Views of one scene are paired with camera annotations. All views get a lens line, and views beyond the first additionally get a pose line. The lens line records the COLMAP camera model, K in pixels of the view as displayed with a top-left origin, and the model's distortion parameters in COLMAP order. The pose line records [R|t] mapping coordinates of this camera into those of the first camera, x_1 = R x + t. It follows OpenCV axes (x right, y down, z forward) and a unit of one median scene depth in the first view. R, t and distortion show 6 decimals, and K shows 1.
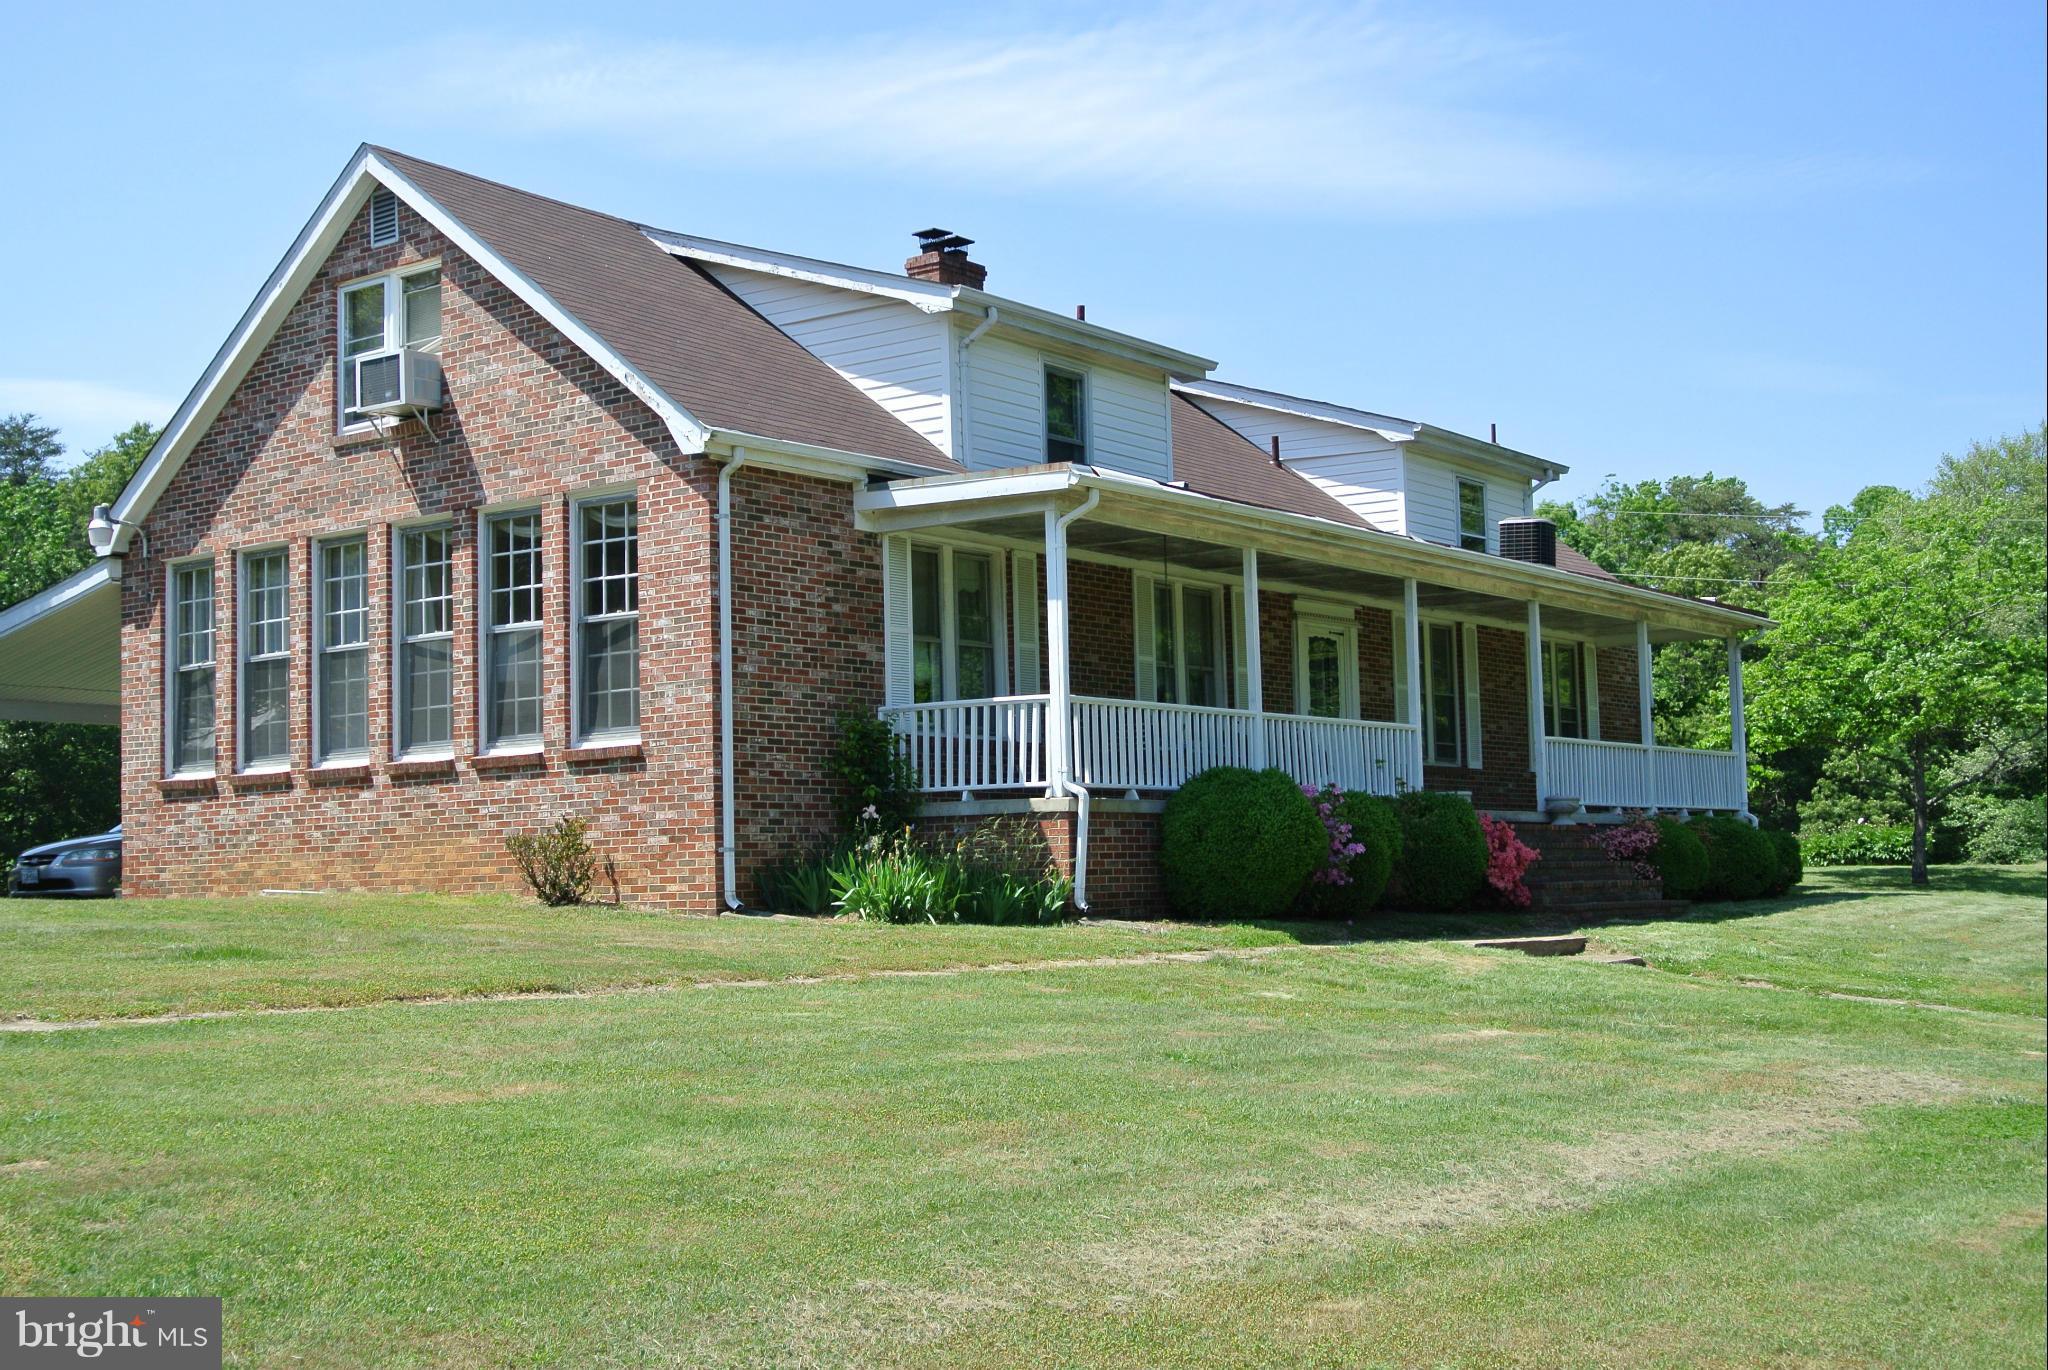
lens RADIAL K [[2460.7, 0, 956.3], [0, 2460.7, 678.5], [0, 0, 1]] dist [-0.017666, -0.007304]
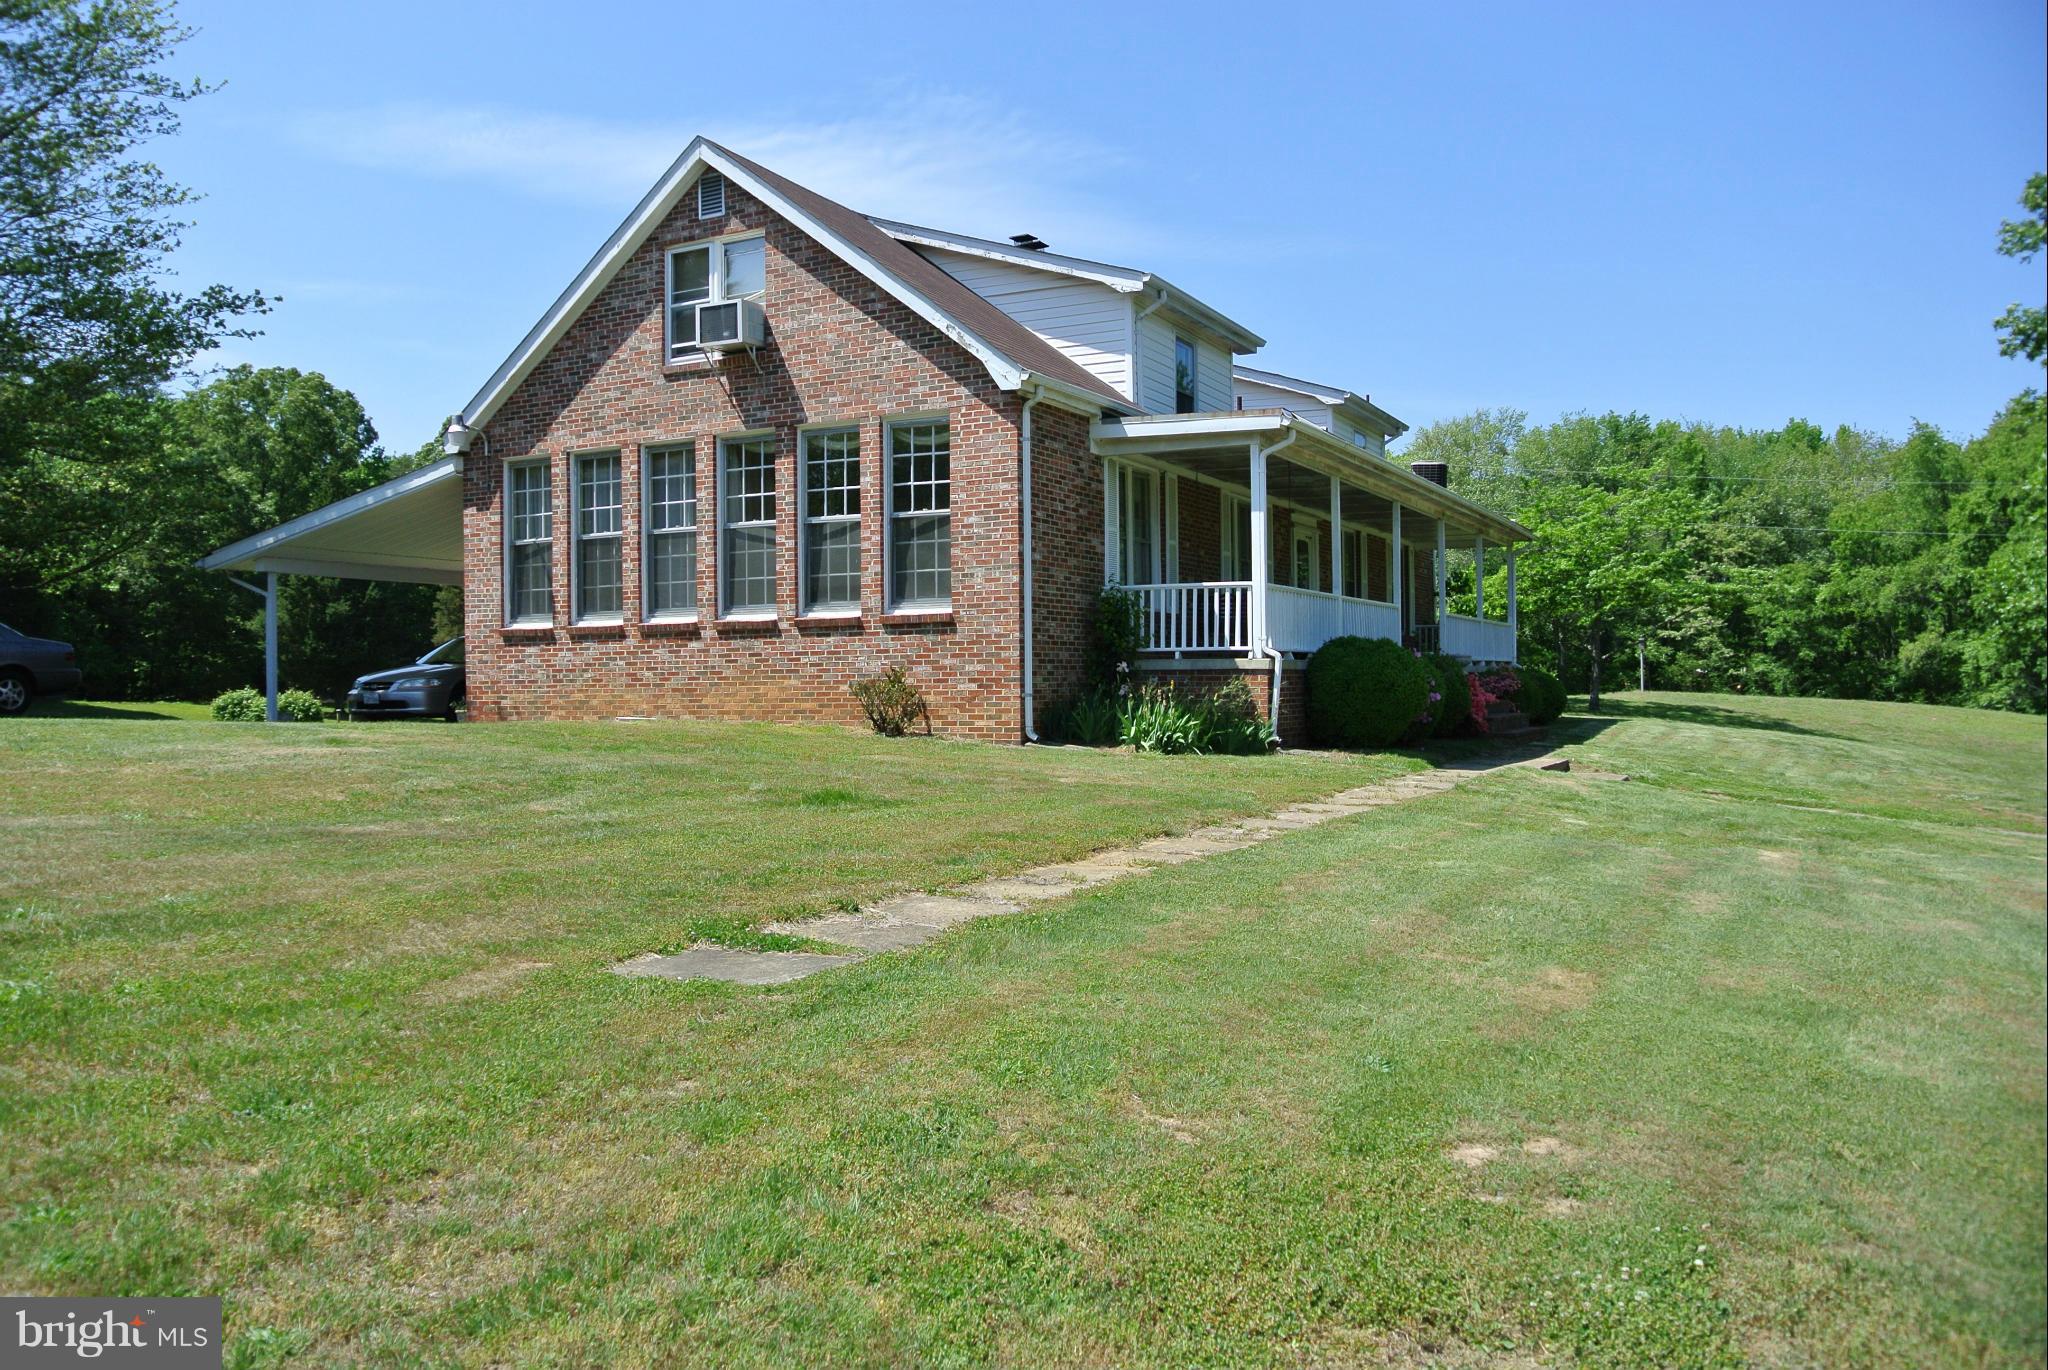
lens RADIAL K [[1590.2, 0, 982.6], [0, 1590.2, 686.7], [0, 0, 1]] dist [-0.089085, 0.039658]
pose [[0.987707, 0.012779, 0.155793, -0.227558], [-0.025943, 0.996232, 0.082761, -0.004130], [-0.154149, -0.085786, 0.984317, 0.154087]]
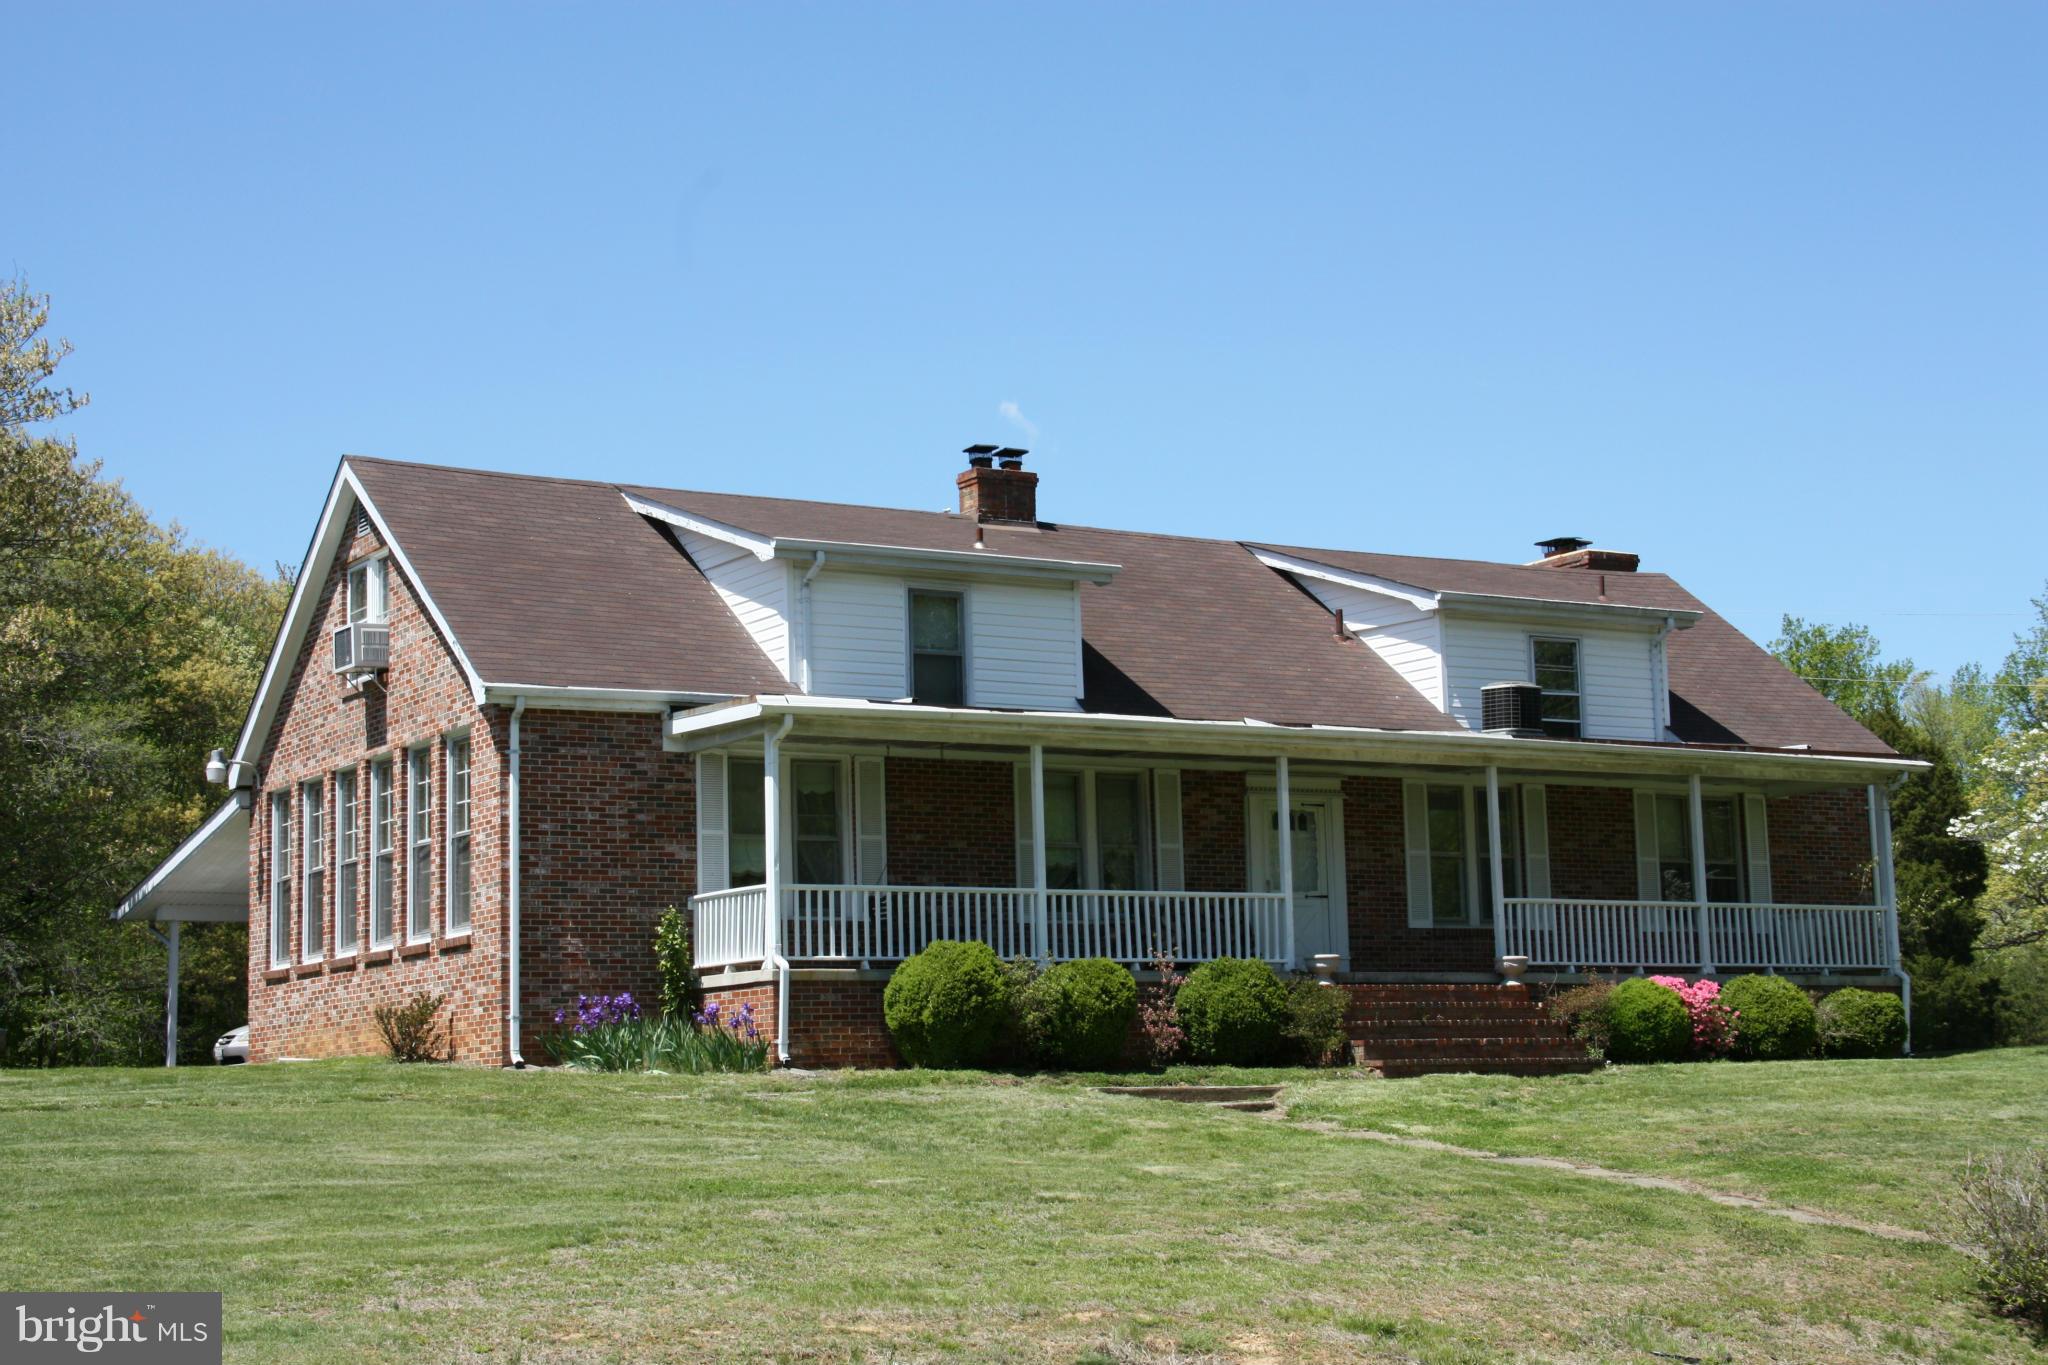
lens RADIAL K [[3134.3, 0, 1024.0], [0, 3134.3, 682.5], [0, 0, 1]] dist [0.009047, 1.212856]
pose [[0.933022, -0.053311, -0.355849, 0.669620], [0.037338, 0.997969, -0.051611, -0.007861], [0.357878, 0.034867, 0.933117, -0.377745]]
